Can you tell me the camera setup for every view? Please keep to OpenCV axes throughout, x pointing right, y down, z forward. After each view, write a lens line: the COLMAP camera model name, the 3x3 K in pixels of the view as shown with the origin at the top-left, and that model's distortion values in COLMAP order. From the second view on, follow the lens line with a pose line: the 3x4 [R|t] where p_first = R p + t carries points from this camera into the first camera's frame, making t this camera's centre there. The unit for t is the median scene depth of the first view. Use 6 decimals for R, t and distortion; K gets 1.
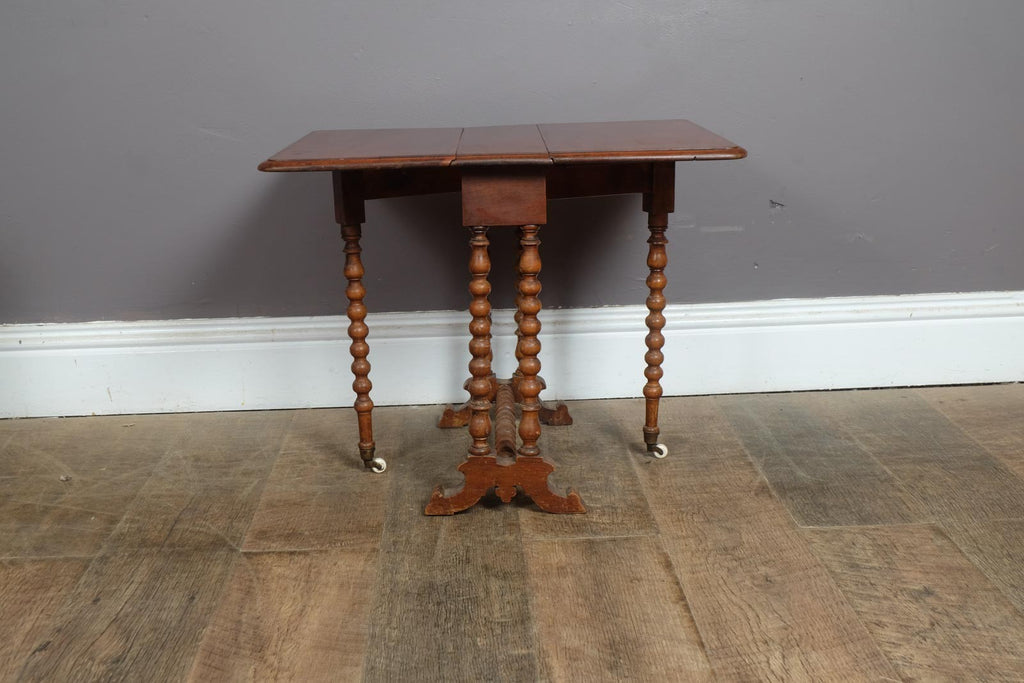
lens RADIAL K [[1325.9, 0, 494.4], [0, 1325.9, 293.7], [0, 0, 1]] dist [-0.035522, -0.004375]
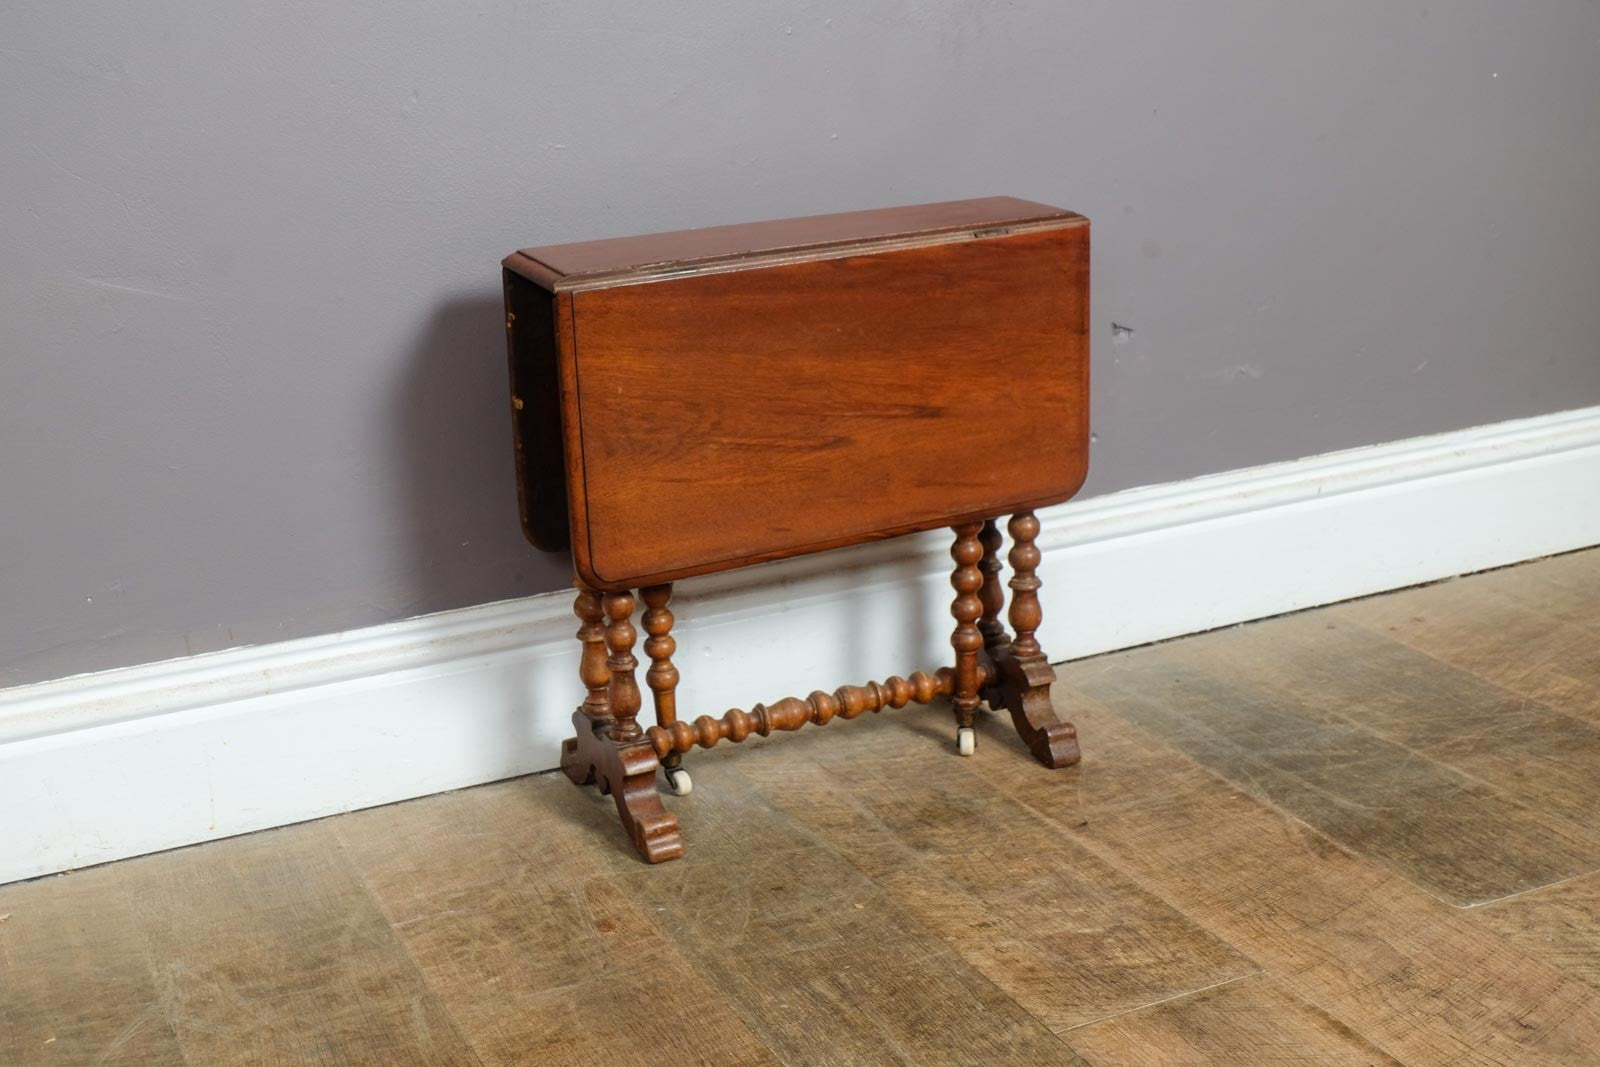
lens RADIAL K [[2172.9, 0, 798.5], [0, 2172.9, 499.0], [0, 0, 1]] dist [-0.004176, 0.000947]
pose [[0.914817, -0.117275, 0.386467, -0.355308], [0.096122, 0.992638, 0.073687, -0.094034], [-0.392263, -0.030262, 0.919355, 0.219447]]
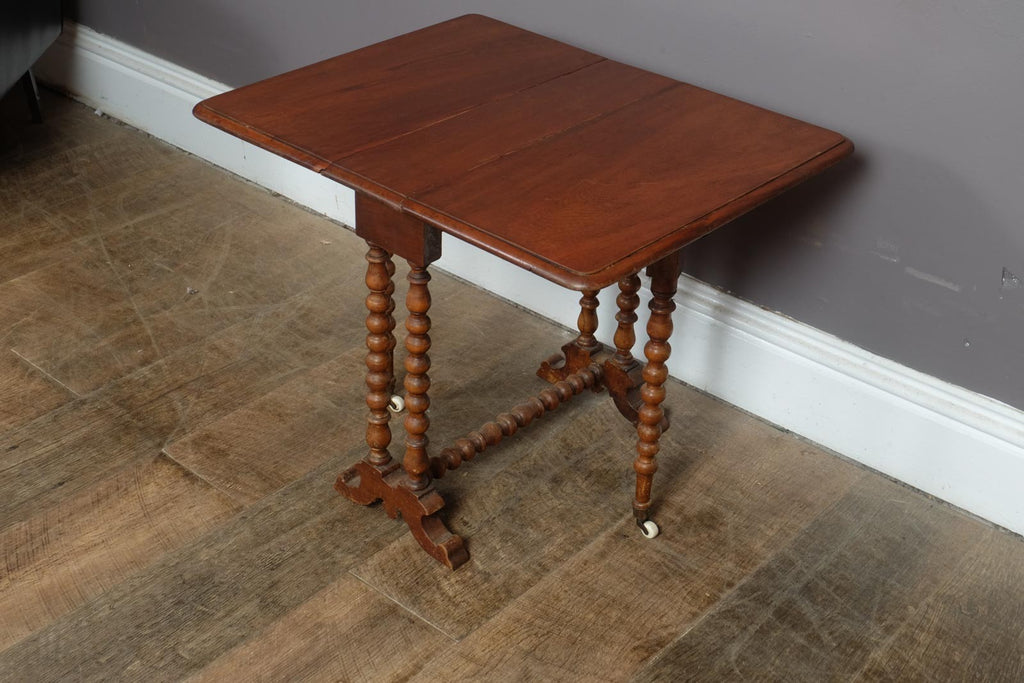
lens RADIAL K [[1471.8, 0, 476.5], [0, 1471.8, 325.9], [0, 0, 1]] dist [-0.032510, -0.017353]
pose [[0.718098, 0.389195, -0.576943, 0.563283], [-0.175137, 0.903391, 0.391423, -0.357115], [0.673545, -0.180036, 0.716885, 0.320625]]
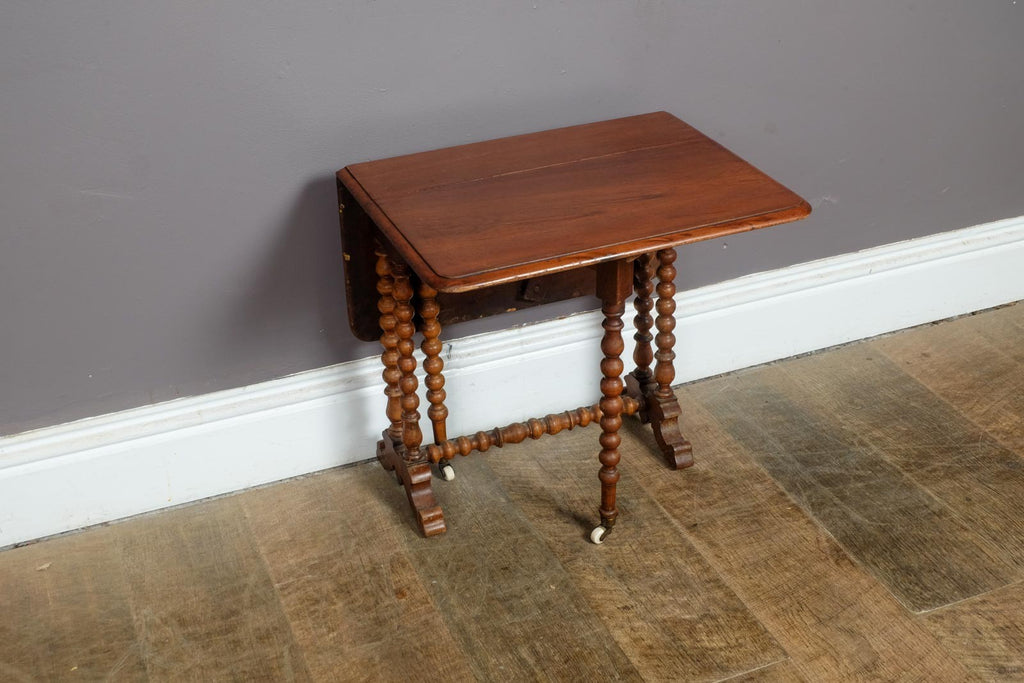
lens RADIAL K [[1391.9, 0, 510.6], [0, 1391.9, 339.3], [0, 0, 1]] dist [0.006040, -0.034029]
pose [[0.934541, -0.166826, 0.314328, -0.304311], [0.068939, 0.951444, 0.300003, -0.313136], [-0.349113, -0.258695, 0.900664, 0.221022]]
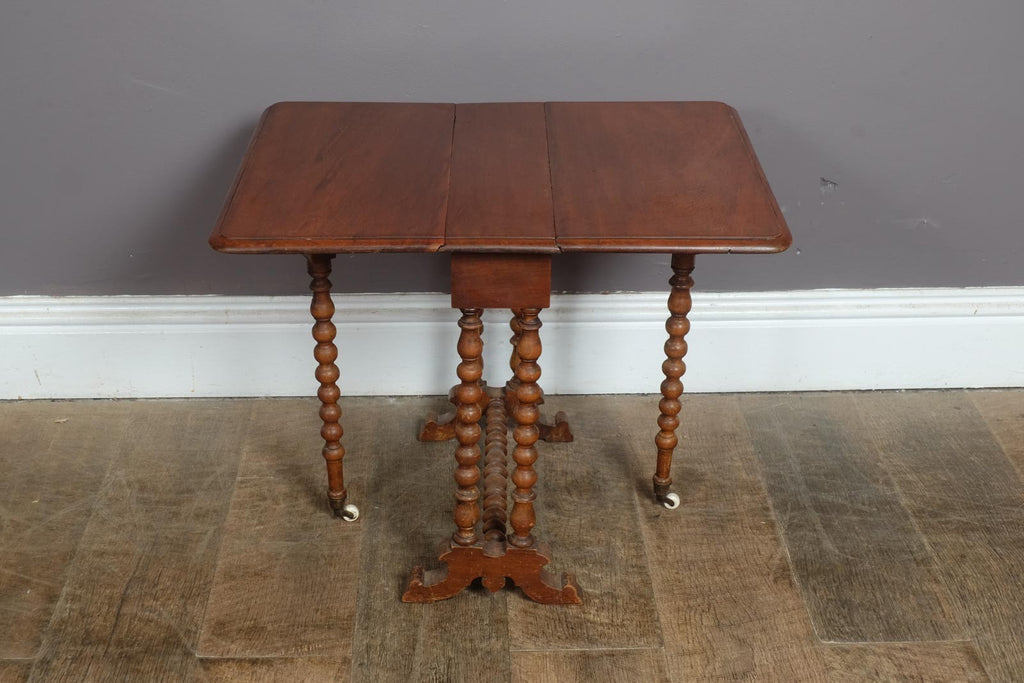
lens RADIAL K [[1581.8, 0, 497.1], [0, 1581.8, 340.6], [0, 0, 1]] dist [-0.030169, -0.025485]
pose [[0.999589, 0.026684, 0.010522, -0.004326], [-0.028476, 0.967262, 0.252176, -0.263356], [-0.003449, -0.252372, 0.967624, 0.014058]]
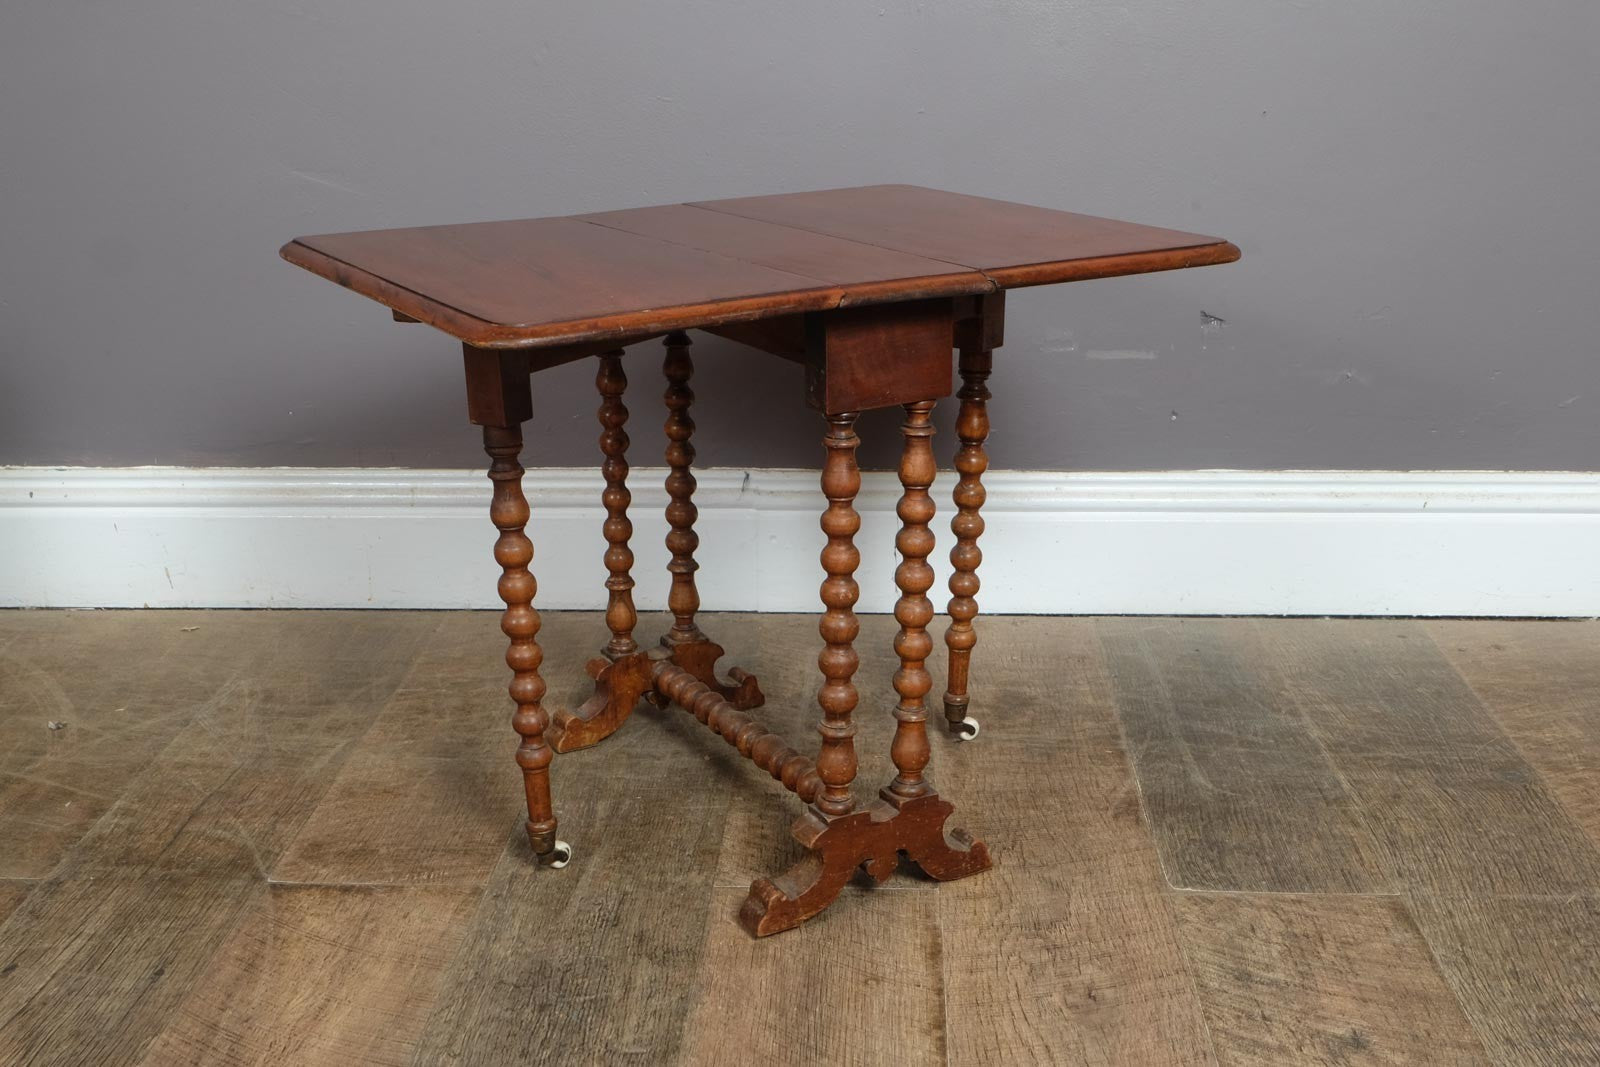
lens RADIAL K [[1805.3, 0, 802.1], [0, 1805.3, 539.7], [0, 0, 1]] dist [0.026587, -0.028947]
pose [[0.996489, 0.039786, -0.073663, 0.108110], [-0.031342, 0.993166, 0.112427, -0.065689], [0.077632, -0.109724, 0.990926, 0.165723]]
